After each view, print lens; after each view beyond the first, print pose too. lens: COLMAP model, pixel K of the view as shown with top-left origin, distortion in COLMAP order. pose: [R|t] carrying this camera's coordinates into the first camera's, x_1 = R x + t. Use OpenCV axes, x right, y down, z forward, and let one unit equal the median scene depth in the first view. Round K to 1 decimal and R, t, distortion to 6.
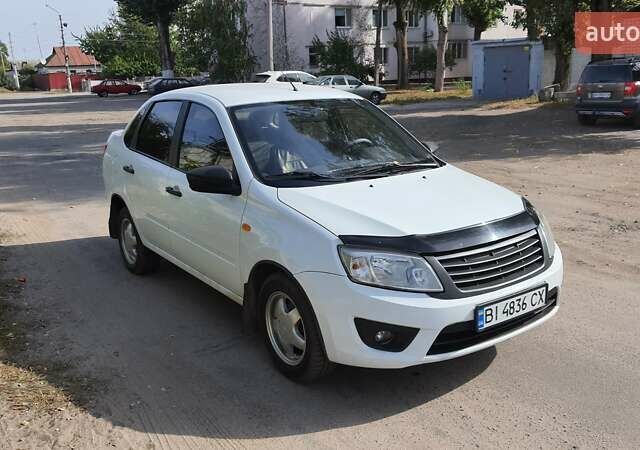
lens RADIAL K [[619.2, 0, 334.5], [0, 619.2, 224.7], [0, 0, 1]] dist [0.098288, -0.196359]
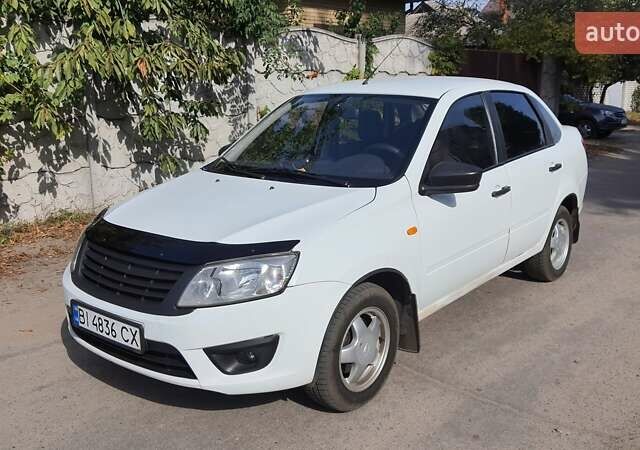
lens RADIAL K [[619.2, 0, 334.5], [0, 619.2, 224.7], [0, 0, 1]] dist [0.098288, -0.196359]
pose [[0.265418, 0.231670, -0.935886, 0.889422], [-0.226767, 0.958470, 0.172949, -0.178217], [0.937086, 0.166324, 0.306931, 0.762014]]
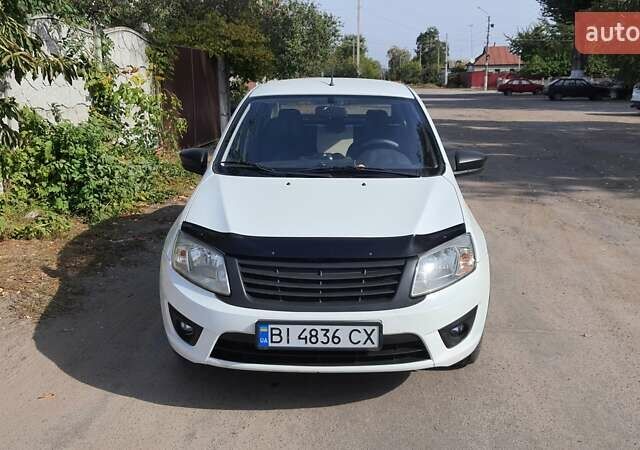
lens RADIAL K [[619.2, 0, 334.5], [0, 619.2, 224.7], [0, 0, 1]] dist [0.098288, -0.196359]
pose [[0.793015, 0.166246, -0.586080, 0.595655], [-0.166077, 0.984602, 0.054574, -0.055389], [0.586128, 0.054057, 0.808413, 0.227001]]
